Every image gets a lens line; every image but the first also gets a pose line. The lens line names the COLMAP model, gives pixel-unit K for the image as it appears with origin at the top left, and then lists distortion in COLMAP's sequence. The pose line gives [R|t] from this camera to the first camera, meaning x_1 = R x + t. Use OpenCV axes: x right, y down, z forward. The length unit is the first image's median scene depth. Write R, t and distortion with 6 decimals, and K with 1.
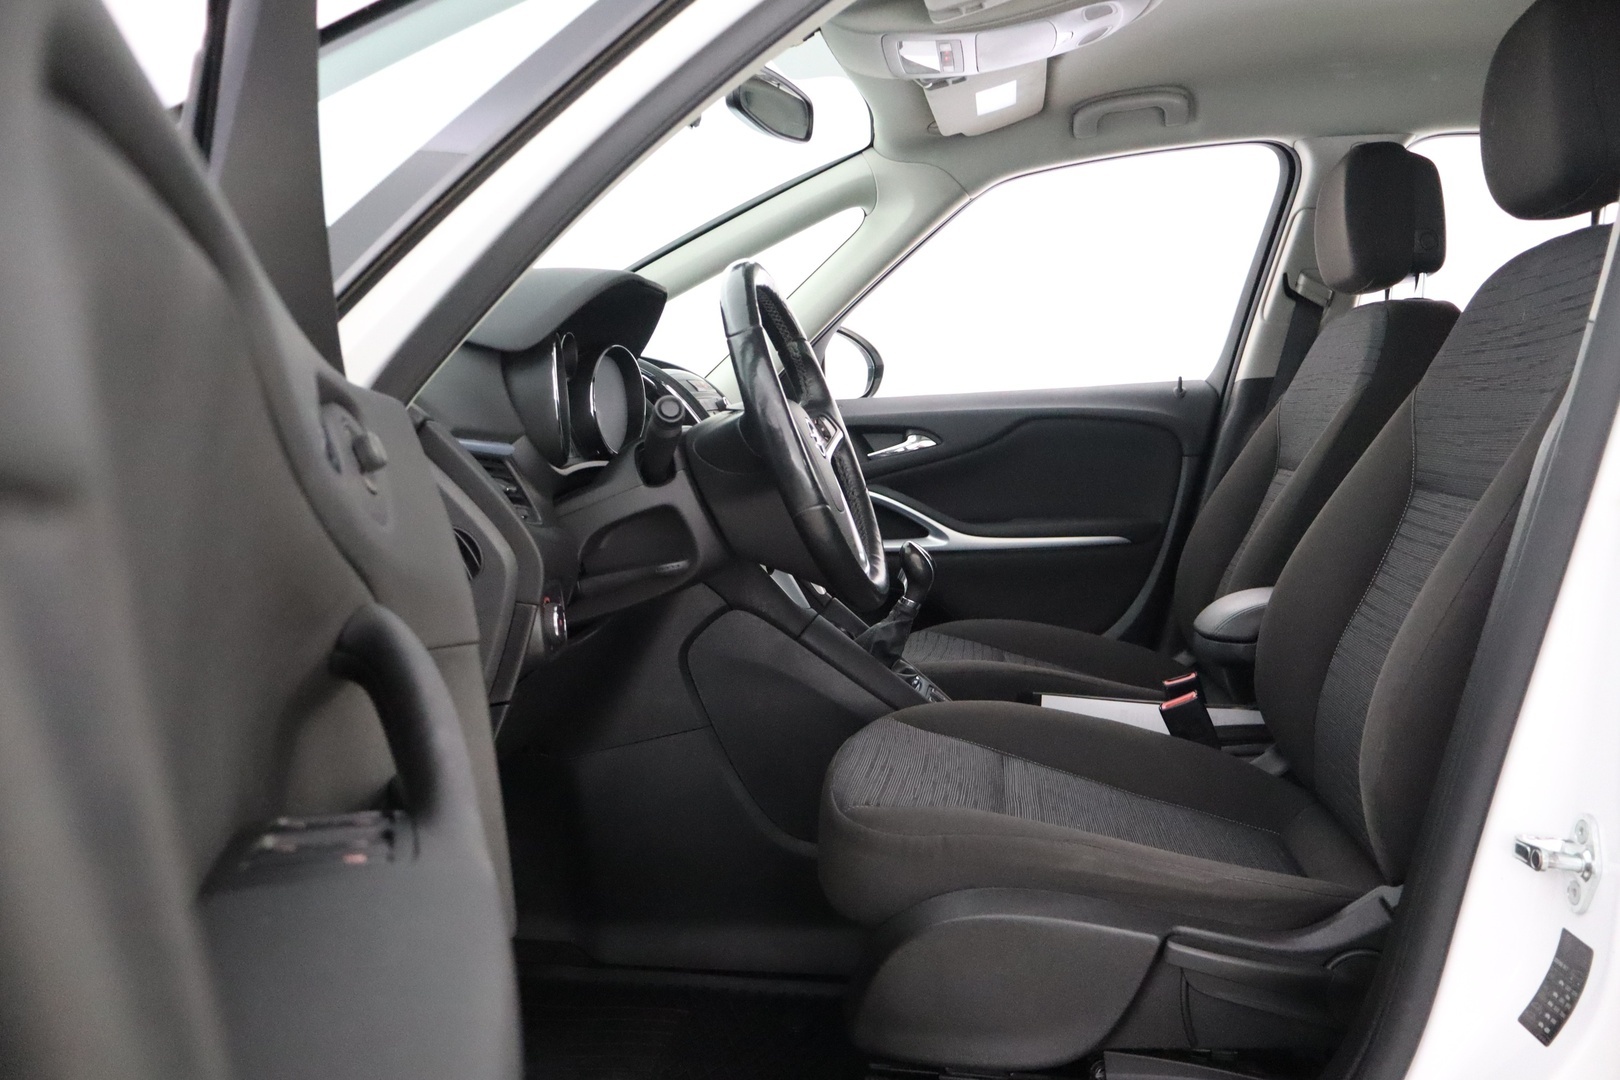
lens RADIAL K [[1369.1, 0, 810.0], [0, 1369.1, 540.0], [0, 0, 1]] dist [-0.001269, 0.006210]
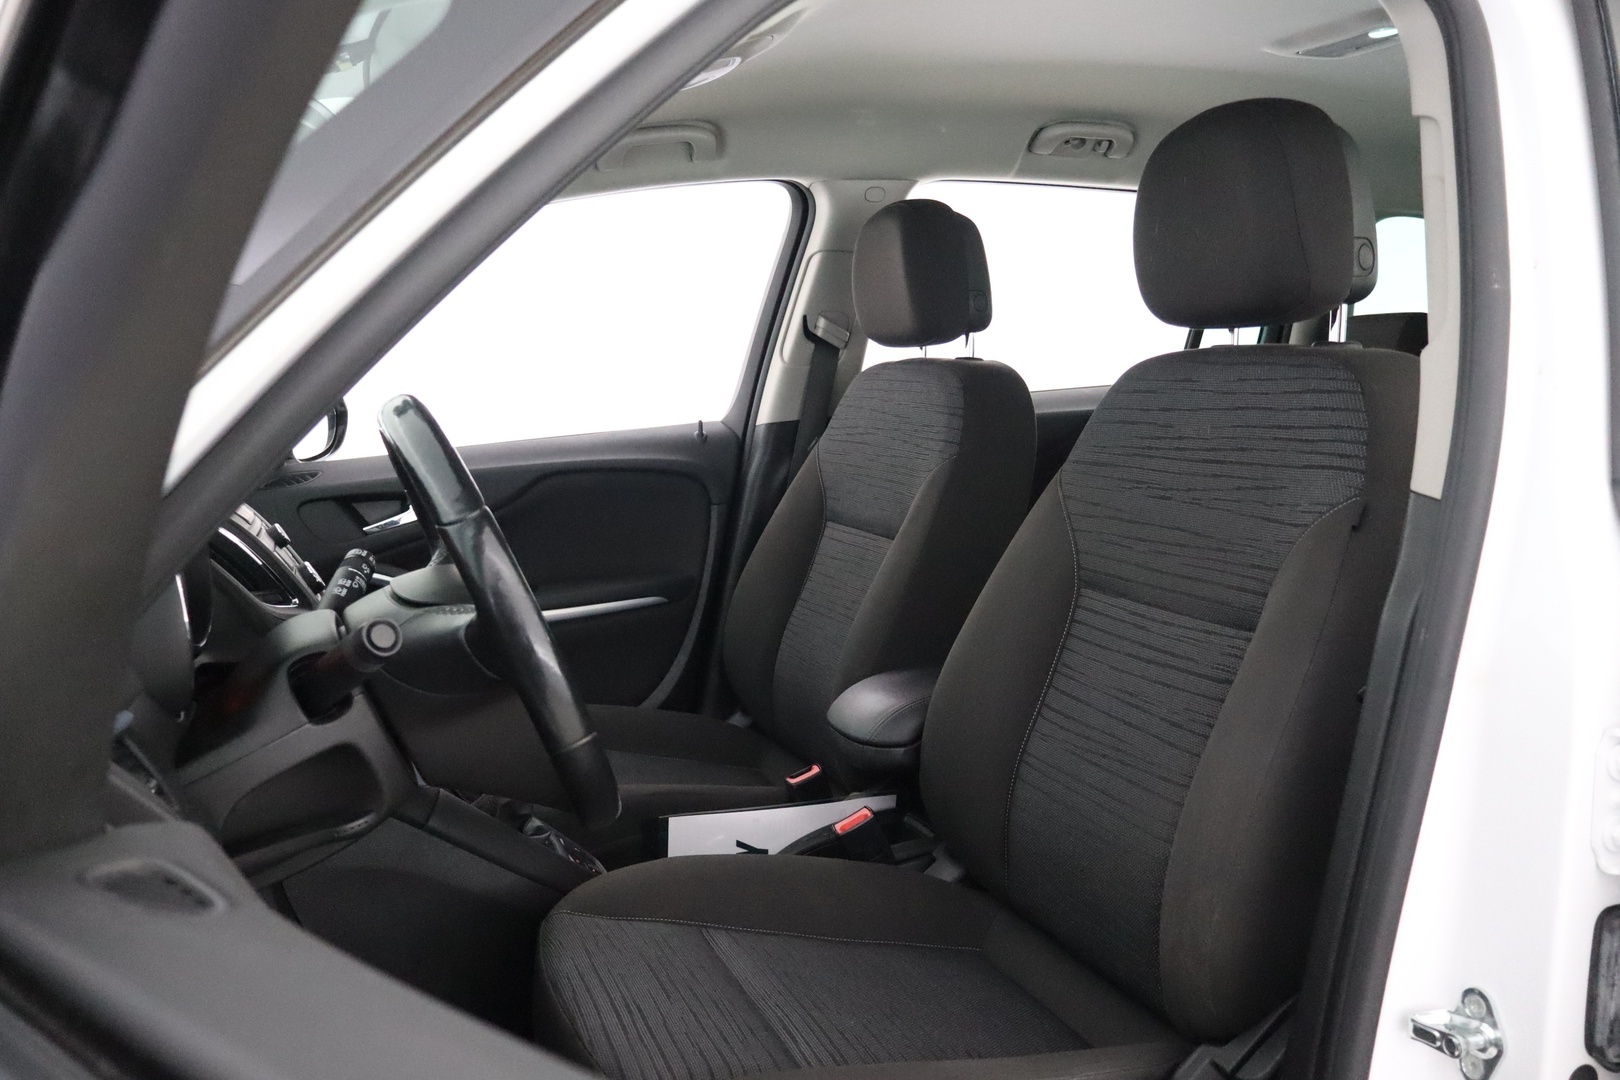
lens RADIAL K [[1369.1, 0, 810.0], [0, 1369.1, 540.0], [0, 0, 1]] dist [-0.001269, 0.006210]
pose [[0.872638, -0.091482, 0.479723, -0.138262], [0.071891, 0.995660, 0.059098, -0.096742], [-0.483048, -0.017083, 0.875427, 0.146839]]
